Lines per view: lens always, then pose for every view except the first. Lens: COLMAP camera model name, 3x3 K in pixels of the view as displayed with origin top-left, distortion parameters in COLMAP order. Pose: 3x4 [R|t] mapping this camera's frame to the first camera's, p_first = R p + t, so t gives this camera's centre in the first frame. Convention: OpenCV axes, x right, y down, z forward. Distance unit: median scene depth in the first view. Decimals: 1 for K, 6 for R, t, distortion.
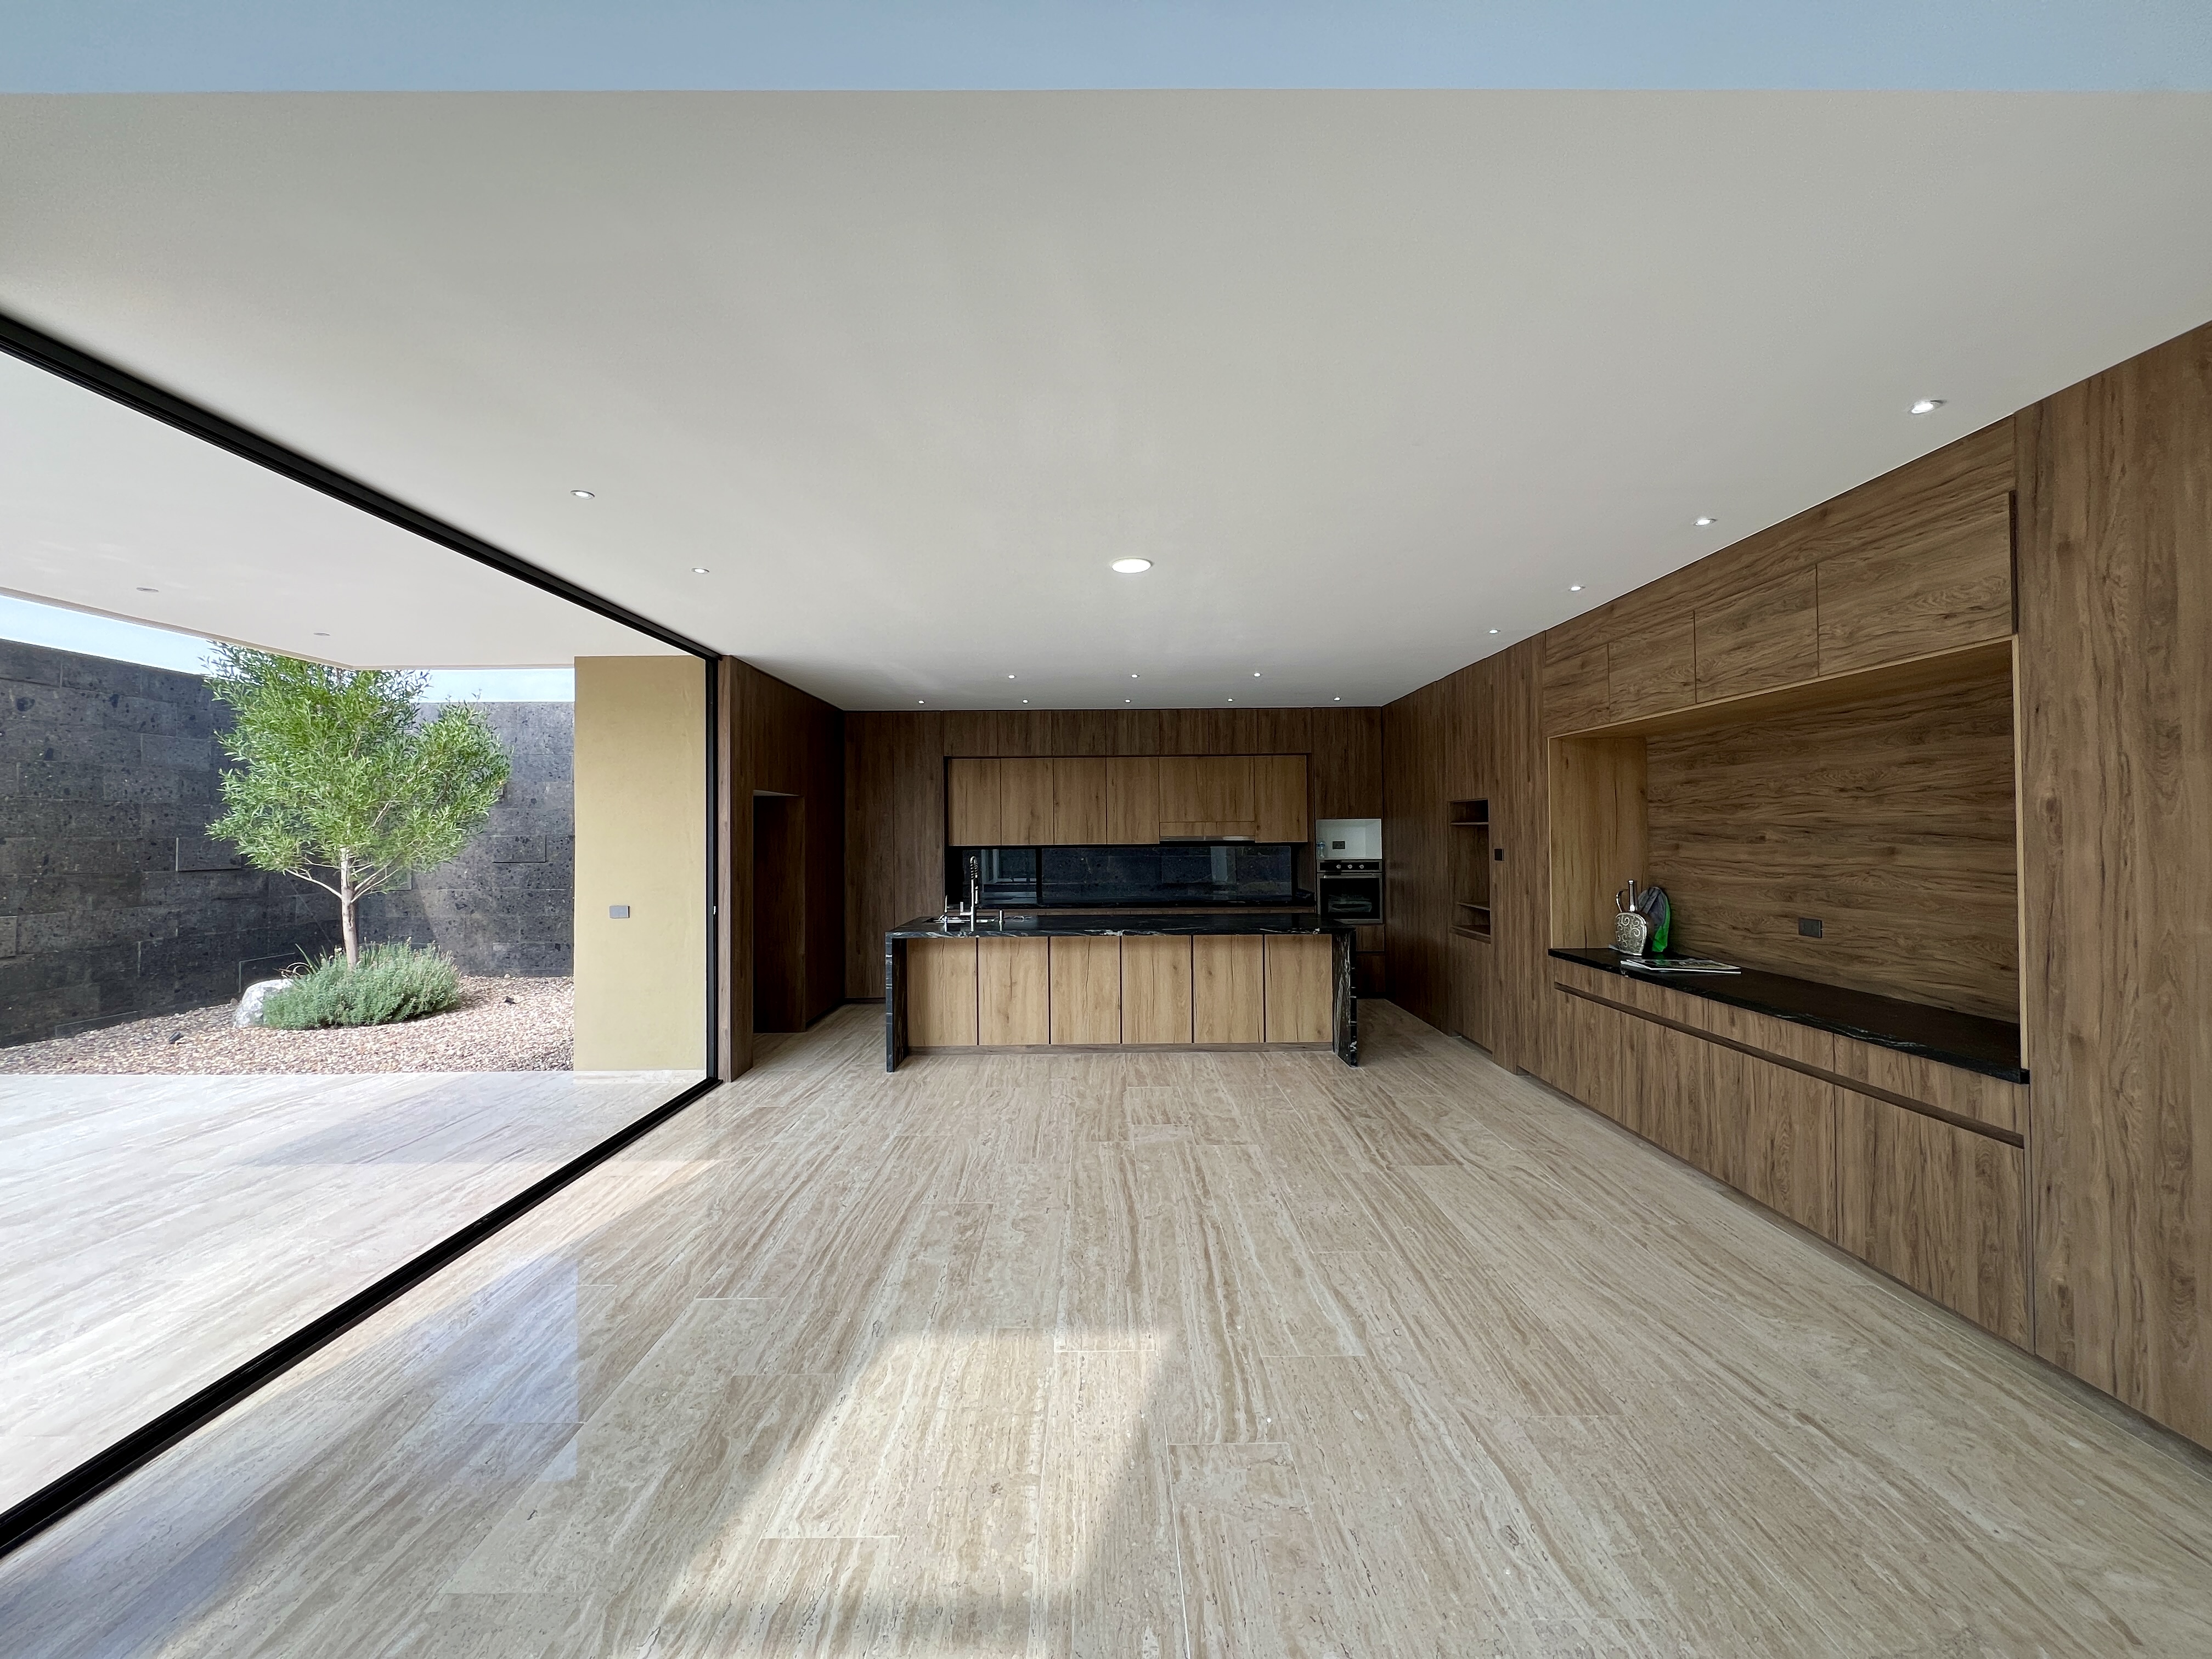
lens RADIAL K [[903.3, 0, 1104.9], [0, 903.3, 819.6], [0, 0, 1]] dist [-0.001644, 0.000187]
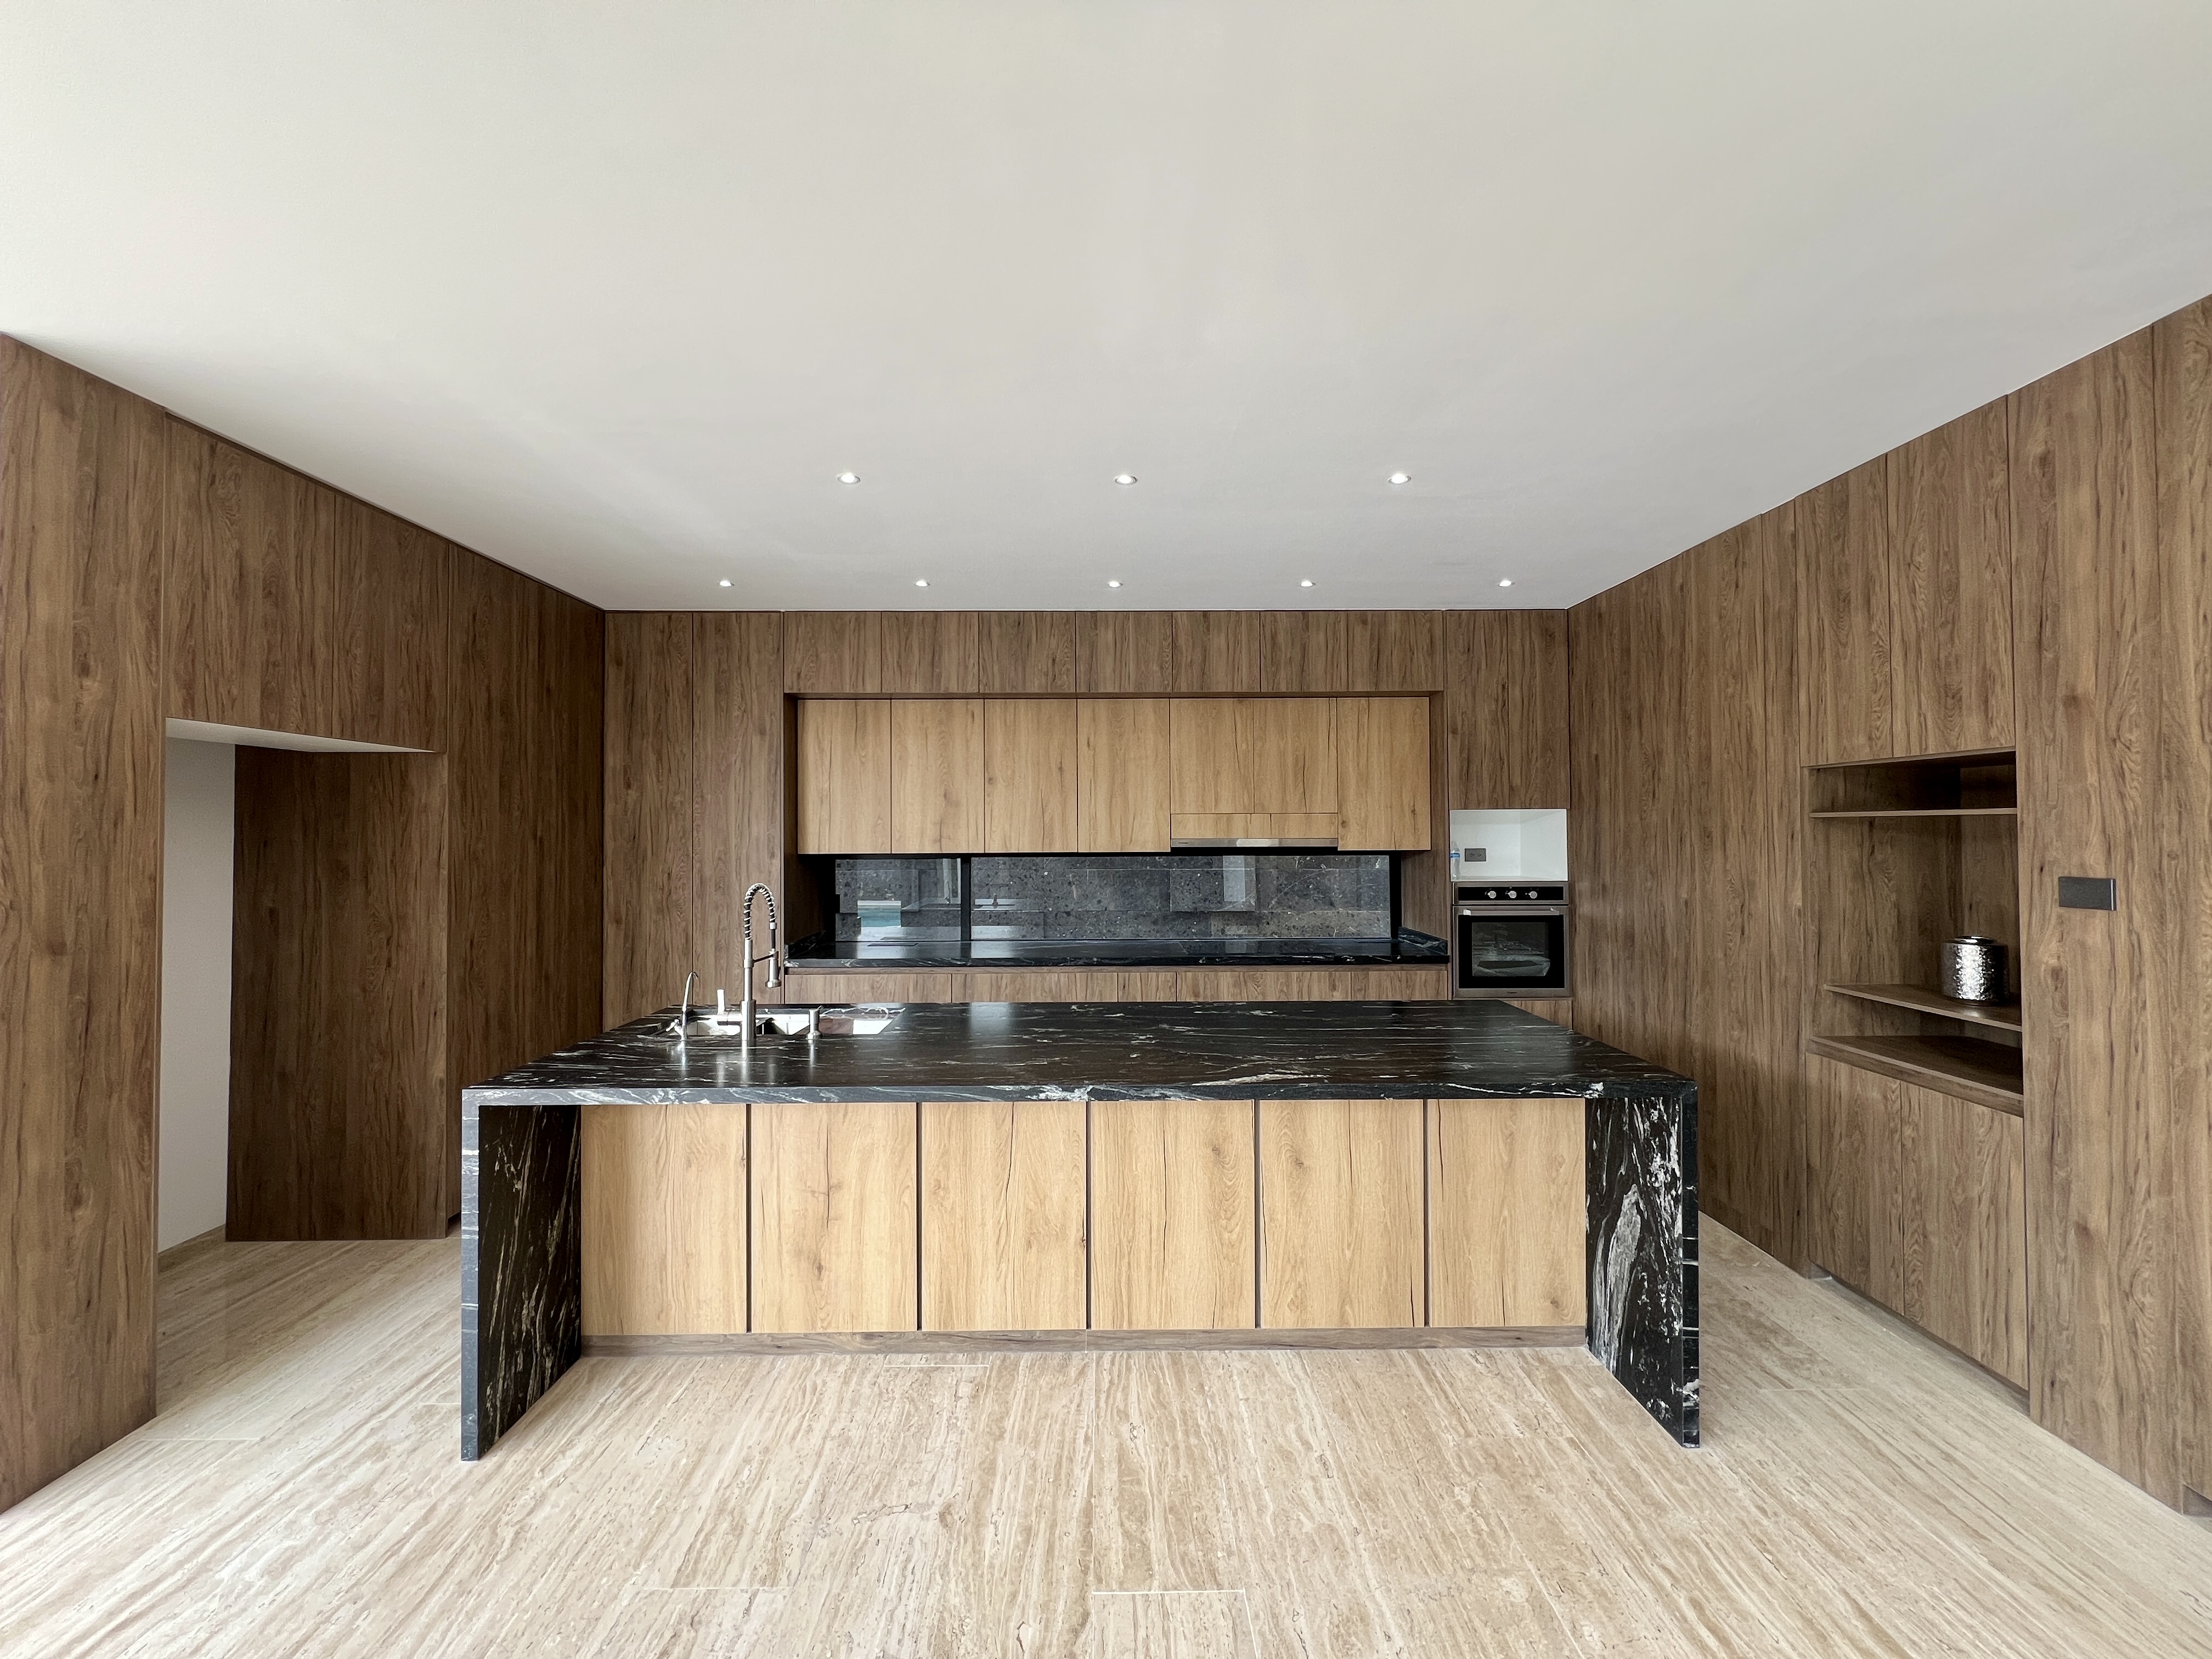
lens RADIAL K [[903.3, 0, 1104.9], [0, 903.3, 819.6], [0, 0, 1]] dist [-0.001644, 0.000187]
pose [[0.999984, 0.004839, 0.003021, 0.017990], [-0.004839, 0.999988, -0.000011, 0.007052], [-0.003021, -0.000004, 0.999995, 0.443177]]
